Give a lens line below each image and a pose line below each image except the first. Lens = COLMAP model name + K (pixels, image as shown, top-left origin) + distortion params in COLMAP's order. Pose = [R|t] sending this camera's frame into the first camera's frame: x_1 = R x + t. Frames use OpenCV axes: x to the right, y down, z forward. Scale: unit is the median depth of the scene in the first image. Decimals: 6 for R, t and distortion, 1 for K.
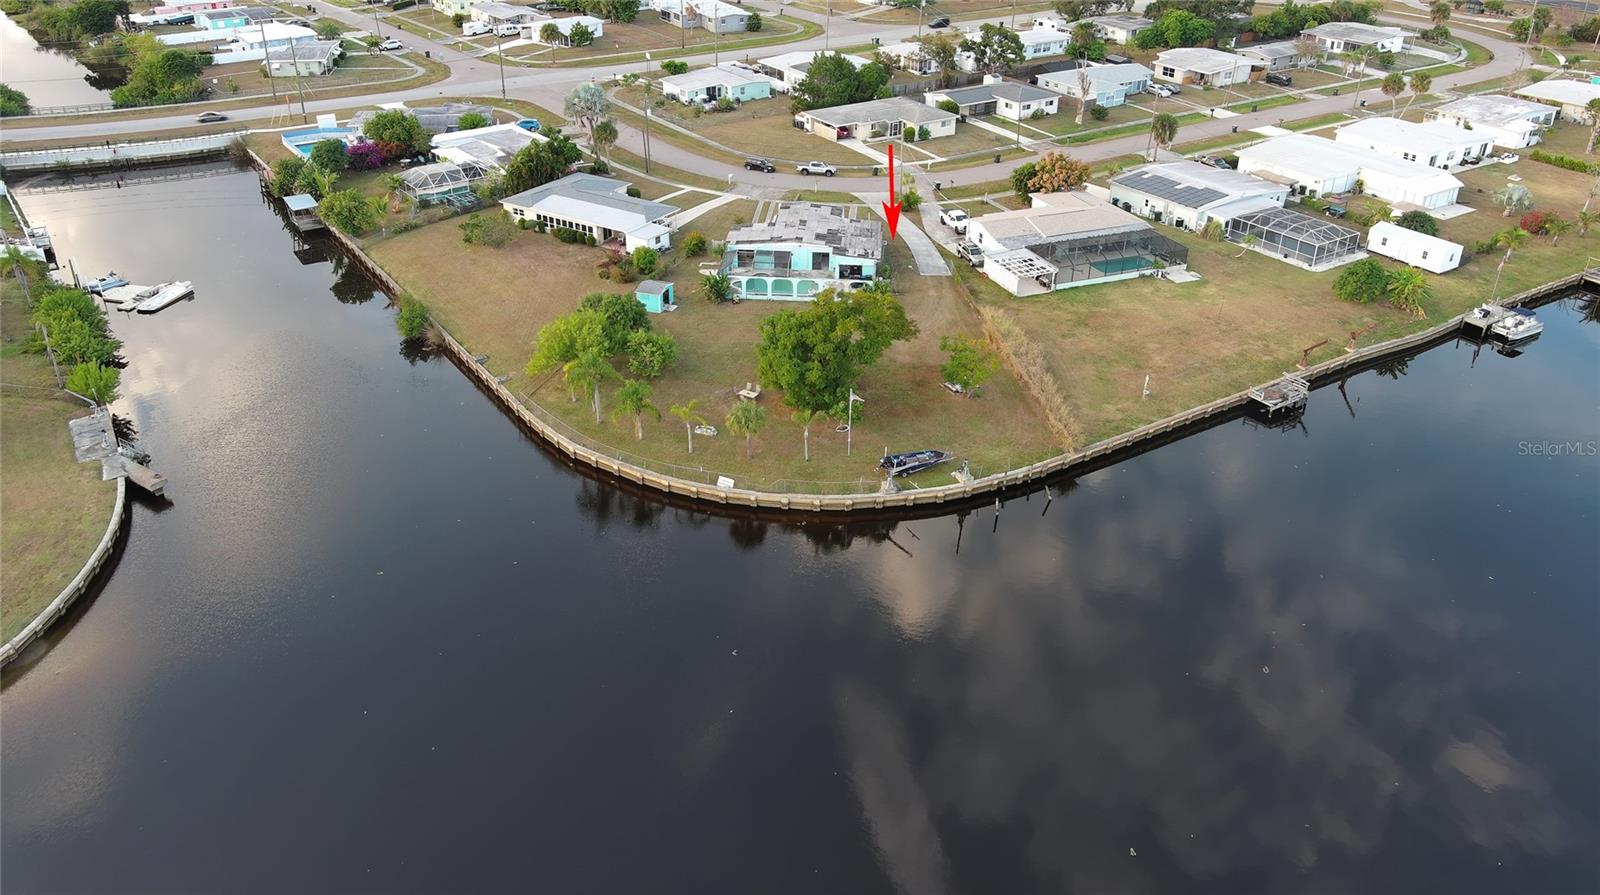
lens RADIAL K [[1256.0, 0, 798.7], [0, 1256.0, 441.9], [0, 0, 1]] dist [0.013766, -0.026643]
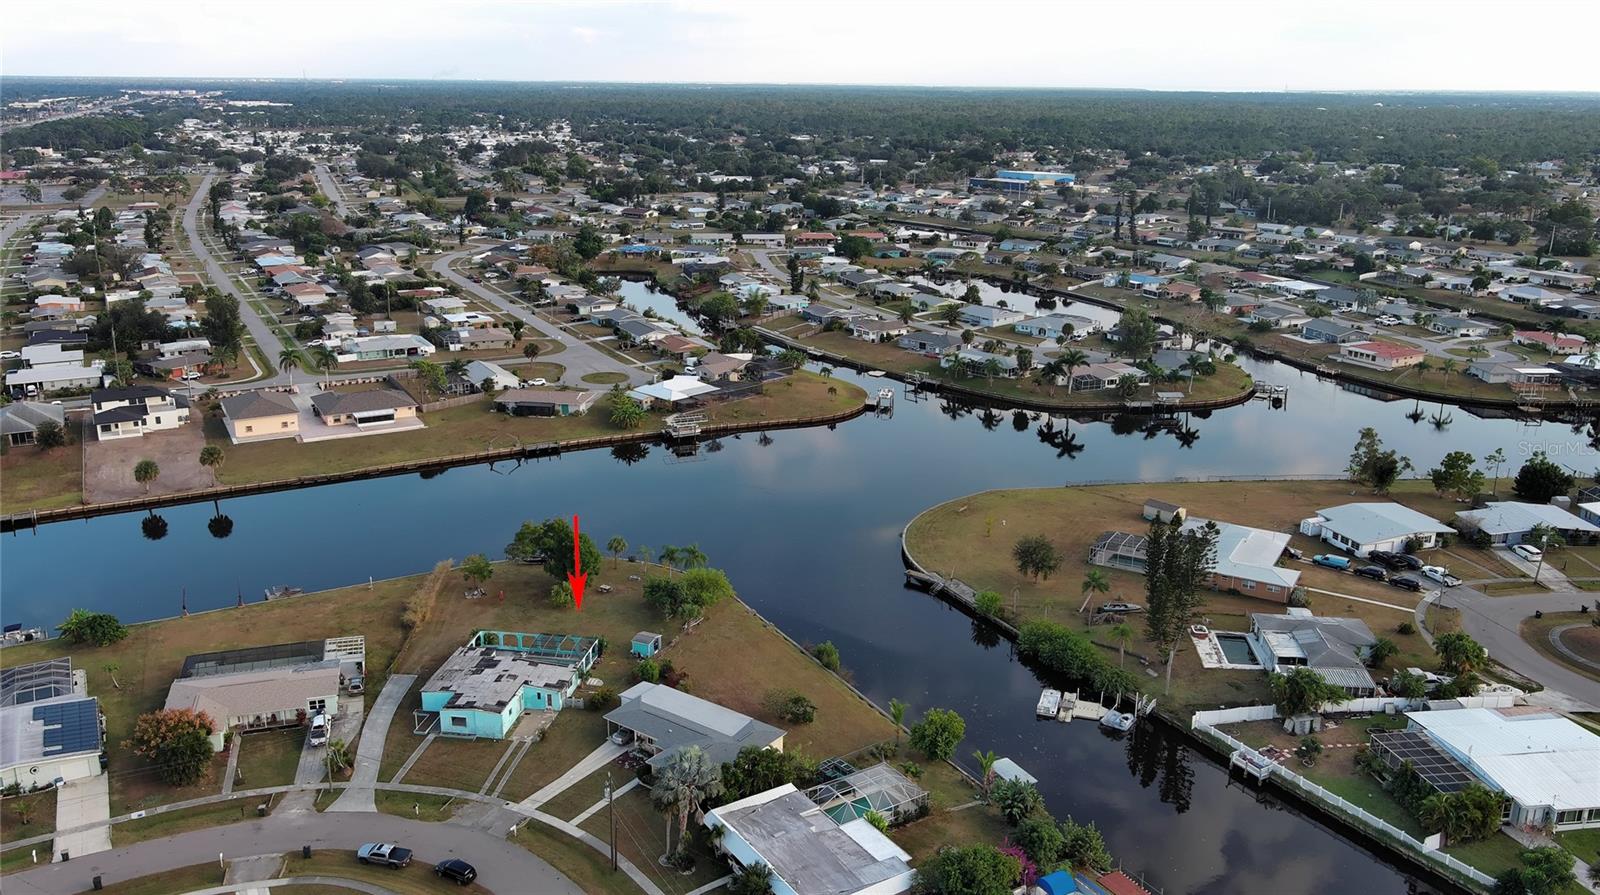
lens RADIAL K [[1256.0, 0, 798.7], [0, 1256.0, 441.9], [0, 0, 1]] dist [0.013766, -0.026643]
pose [[-0.997429, -0.035997, 0.061965, -0.300593], [0.018049, 0.710617, 0.703347, -1.029130], [-0.069352, 0.702657, -0.708141, 1.529168]]
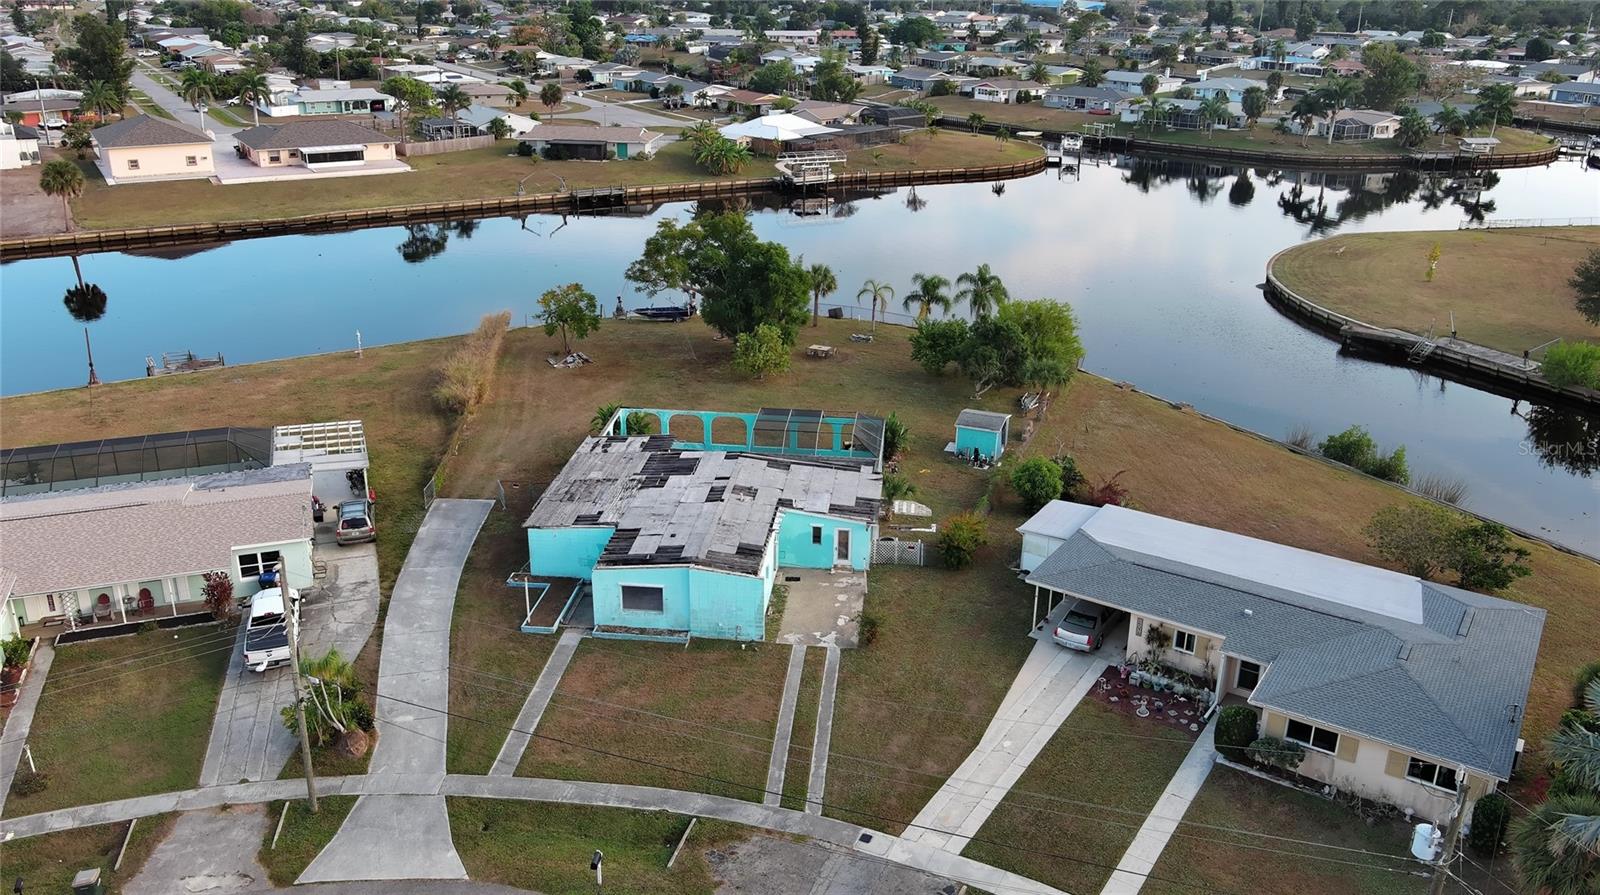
lens RADIAL K [[1256.0, 0, 798.7], [0, 1256.0, 441.9], [0, 0, 1]] dist [0.013766, -0.026643]
pose [[-0.999458, -0.028556, 0.016358, -0.030905], [-0.006230, 0.652253, 0.757975, -0.494489], [-0.032314, 0.757463, -0.652078, 1.207902]]
